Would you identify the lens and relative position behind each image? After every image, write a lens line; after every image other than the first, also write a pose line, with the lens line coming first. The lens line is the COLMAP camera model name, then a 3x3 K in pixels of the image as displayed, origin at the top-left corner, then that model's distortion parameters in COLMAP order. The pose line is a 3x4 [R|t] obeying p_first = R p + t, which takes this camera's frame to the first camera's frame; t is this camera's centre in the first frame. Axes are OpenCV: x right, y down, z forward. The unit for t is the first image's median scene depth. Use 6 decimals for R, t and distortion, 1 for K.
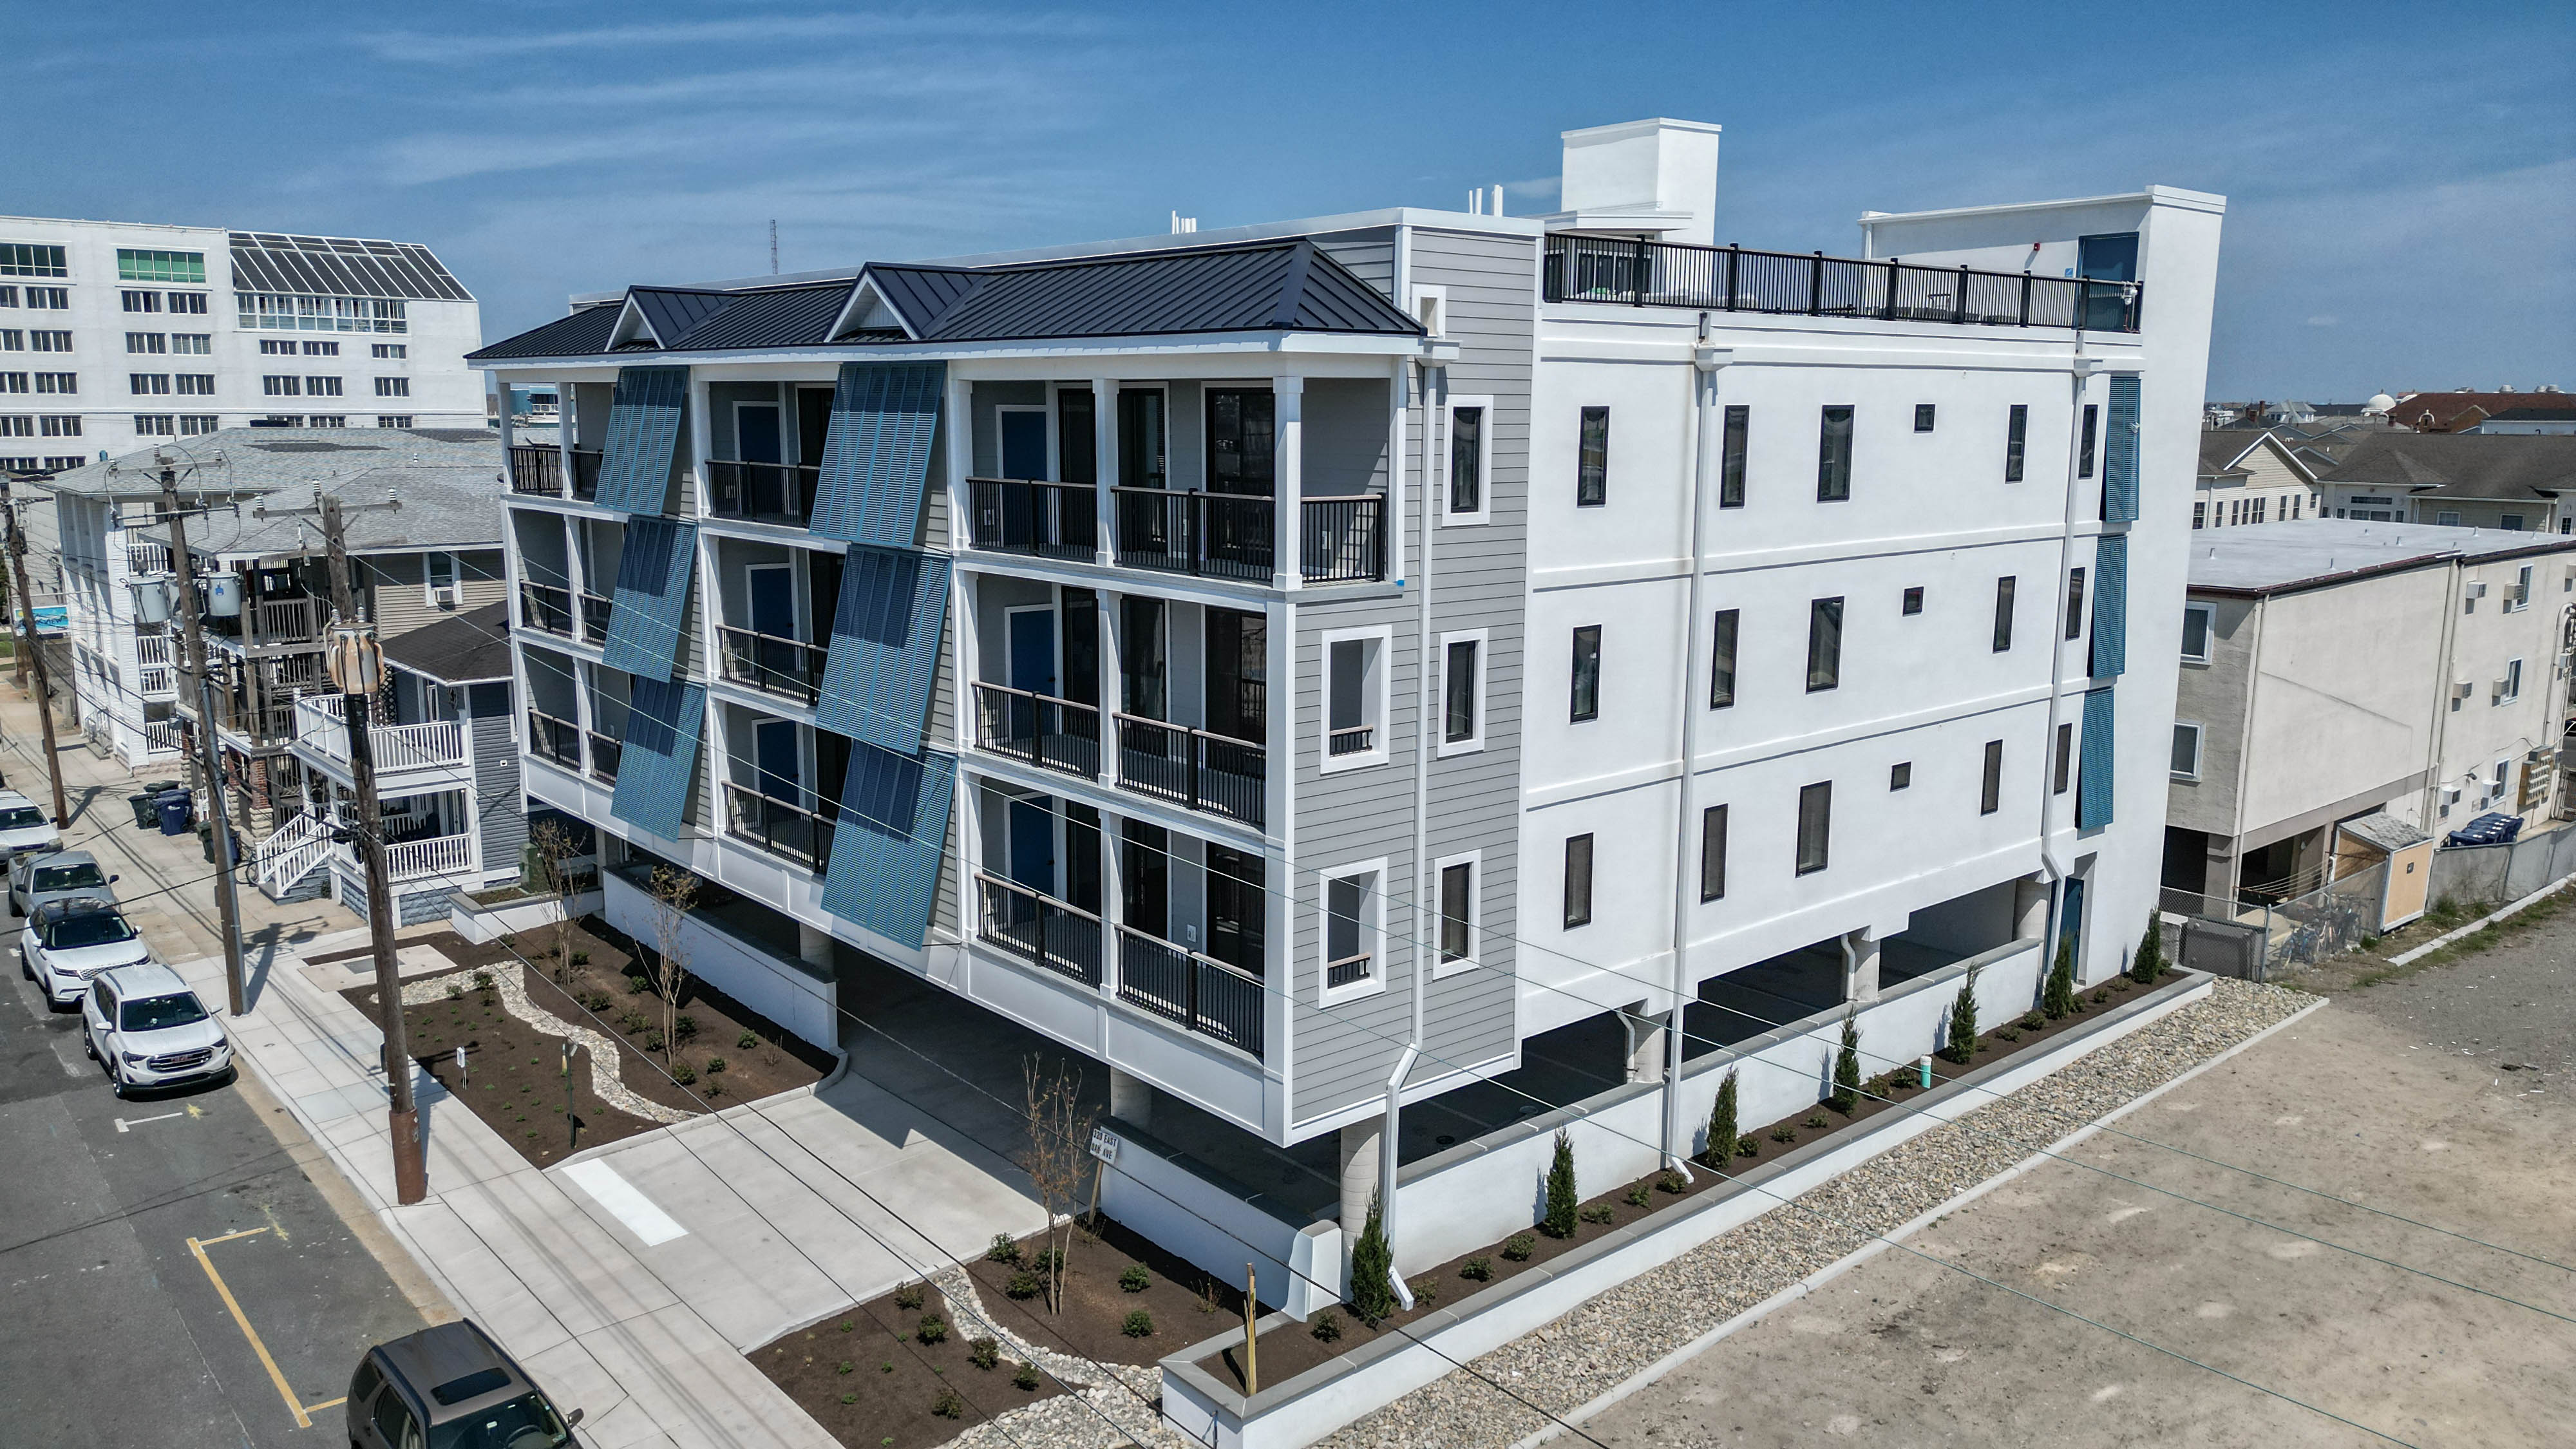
lens RADIAL K [[1803.6, 0, 1268.1], [0, 1803.6, 693.7], [0, 0, 1]] dist [0.090005, -0.104251]
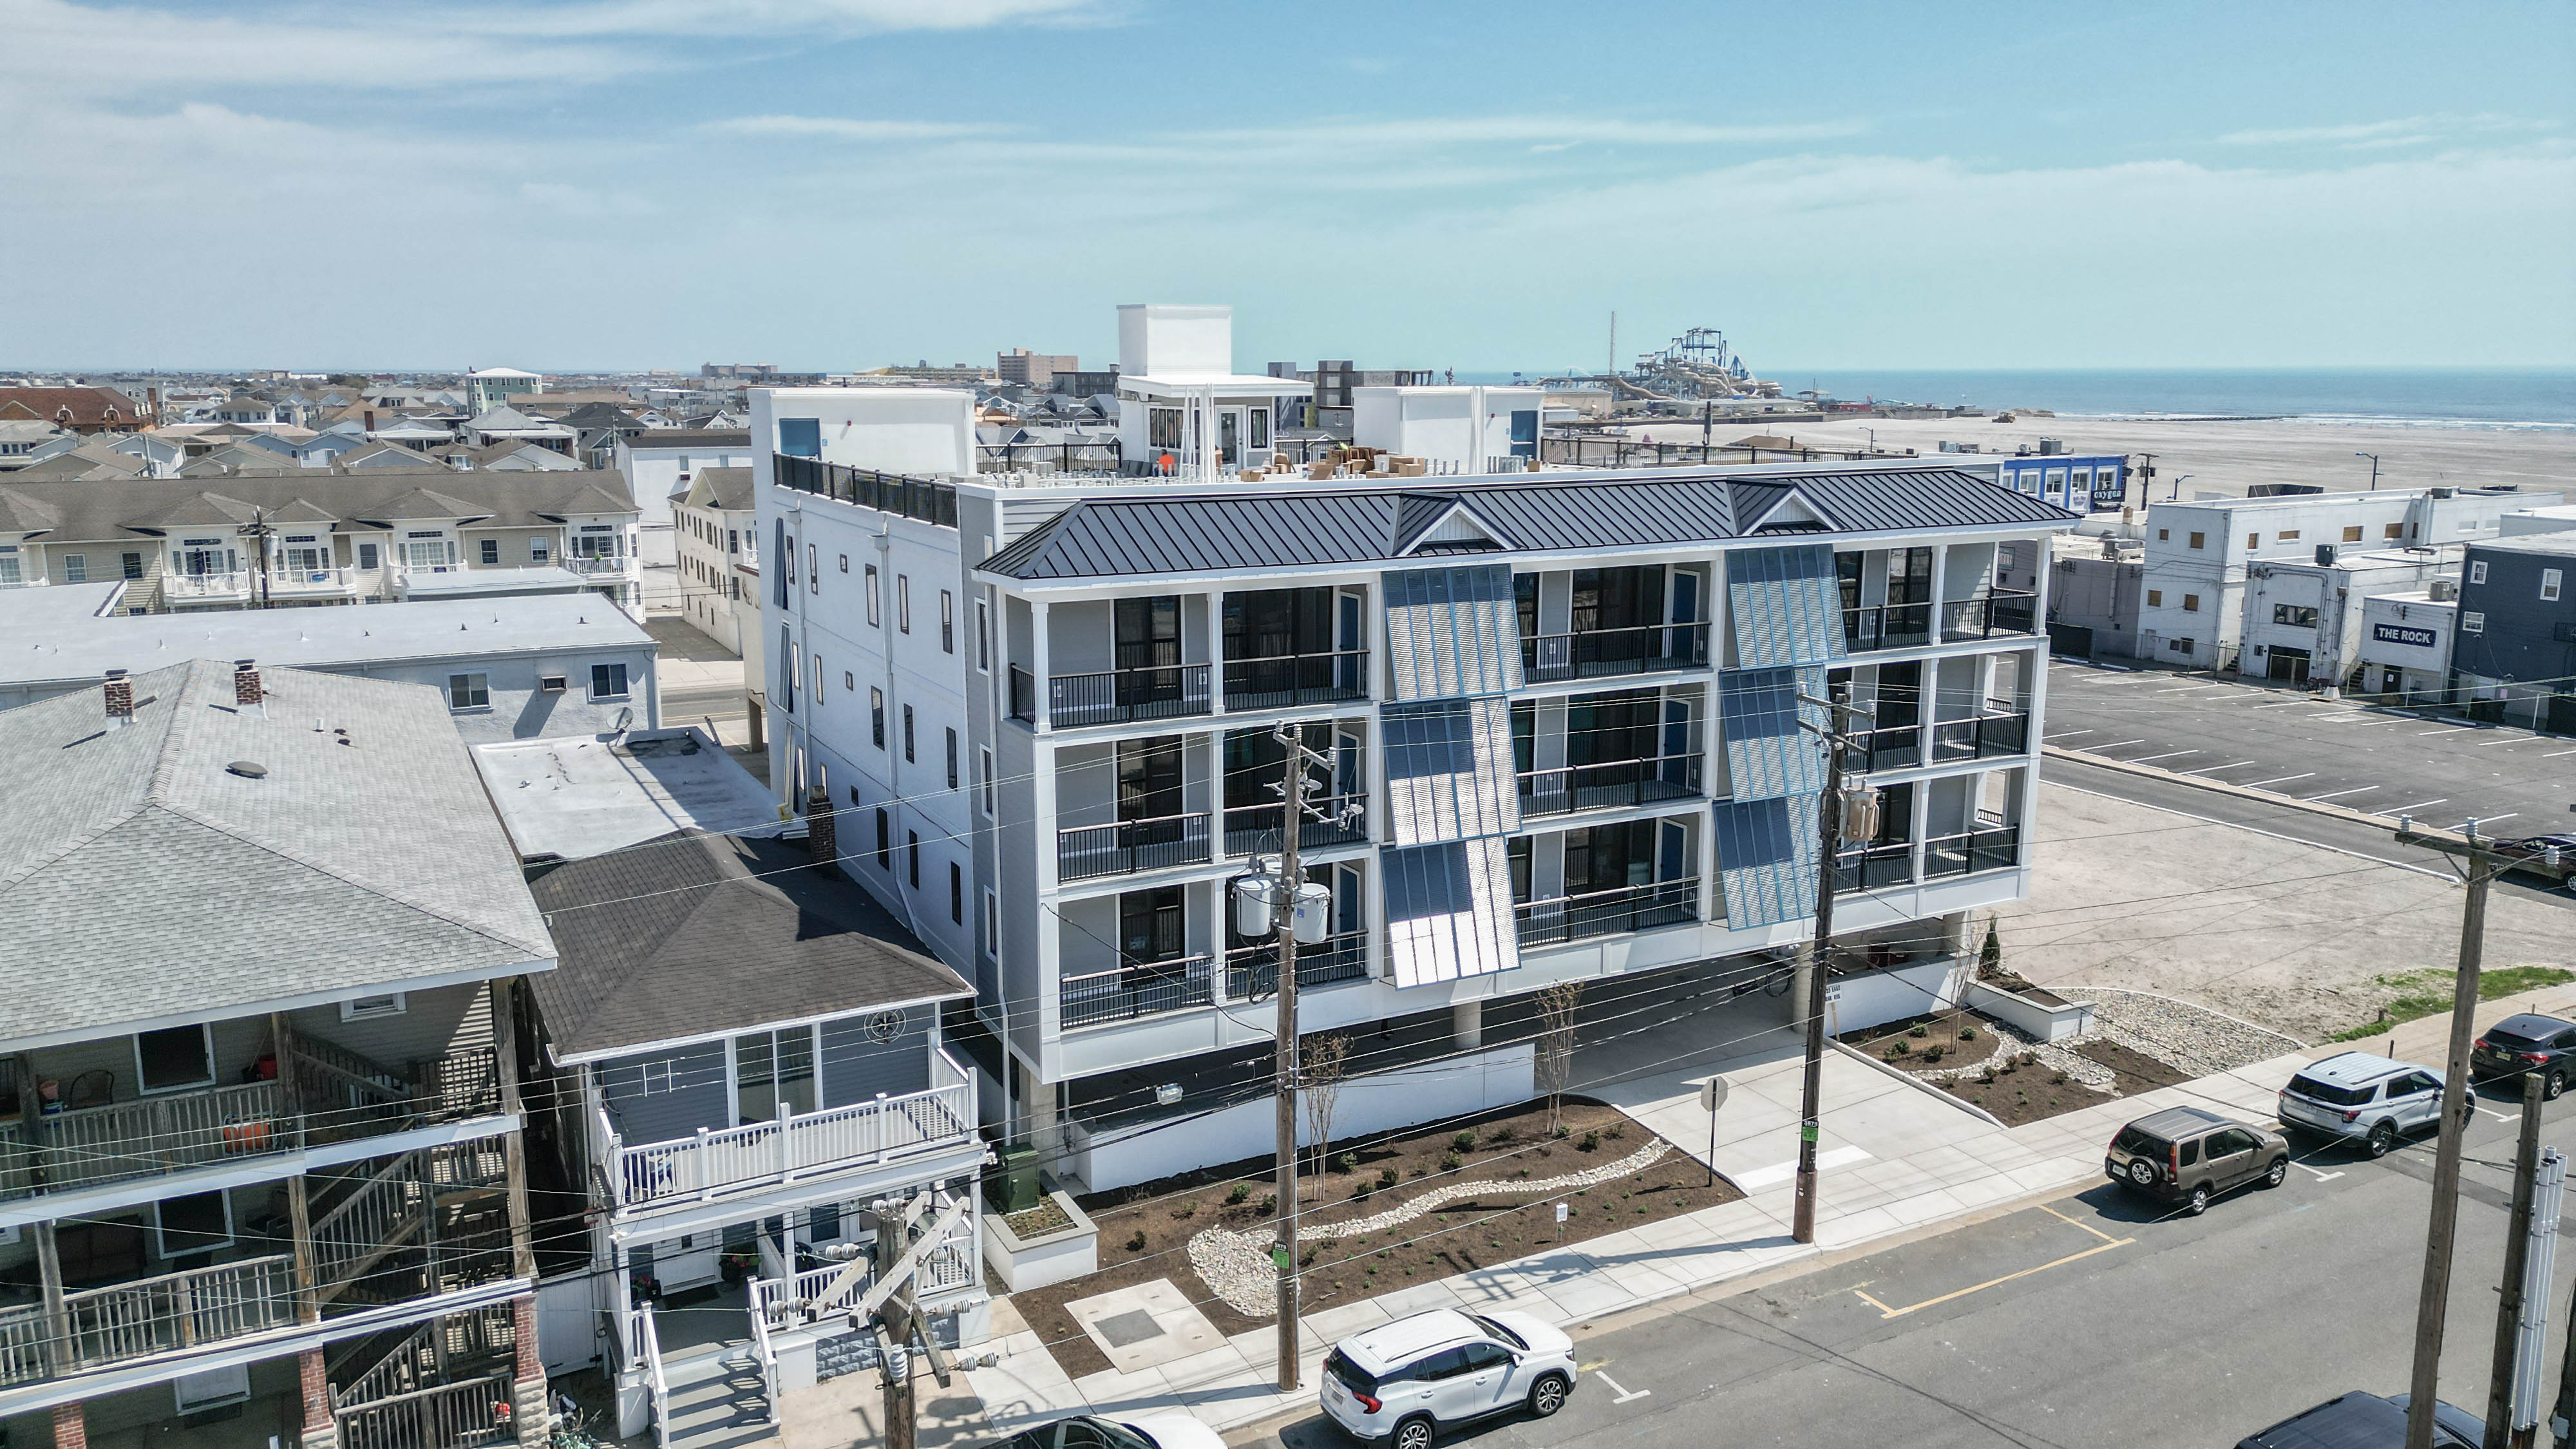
lens RADIAL K [[1803.6, 0, 1268.1], [0, 1803.6, 693.7], [0, 0, 1]] dist [0.090005, -0.104251]
pose [[0.223695, -0.167579, 0.960145, -1.623979], [0.164400, 0.977481, 0.132303, -0.302285], [-0.960694, 0.128252, 0.246207, 0.959579]]
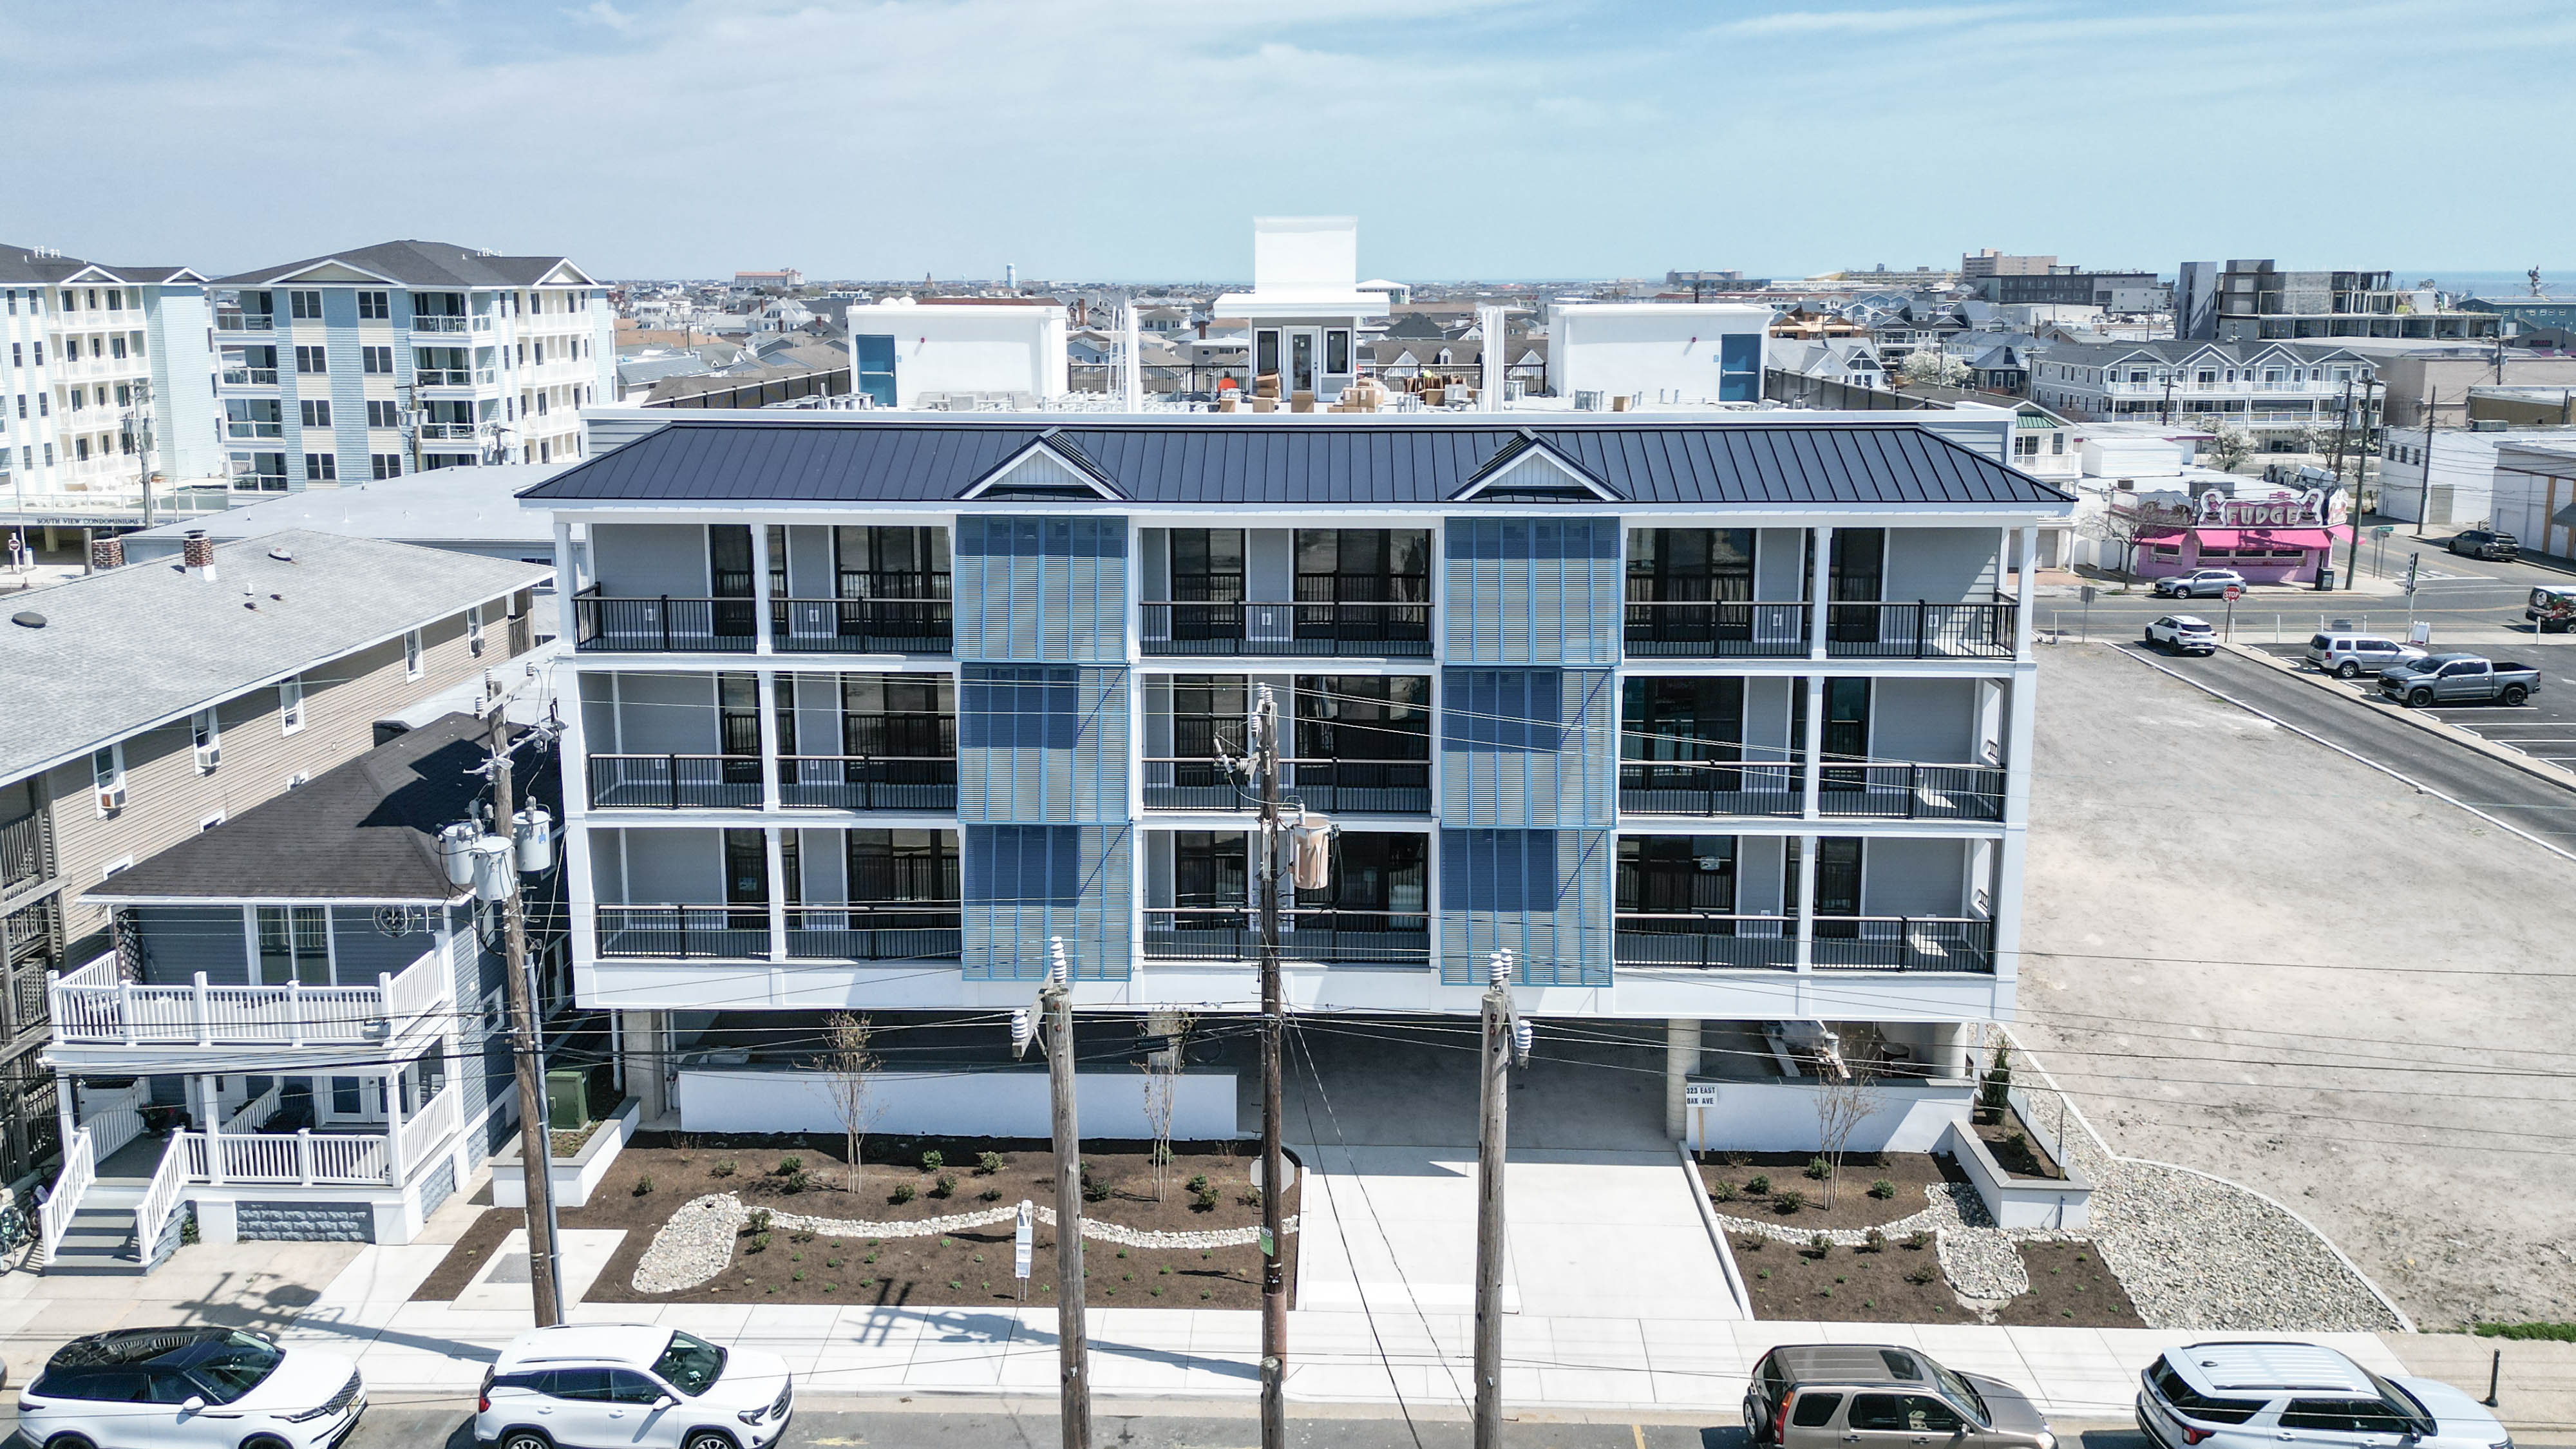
lens RADIAL K [[1865.8, 0, 1268.7], [0, 1865.8, 591.6], [0, 0, 1]] dist [0.085826, -0.077288]
pose [[0.674127, -0.119670, 0.728857, -1.132285], [0.123893, 0.991127, 0.048142, -0.194194], [-0.728151, 0.057847, 0.682971, 0.258710]]
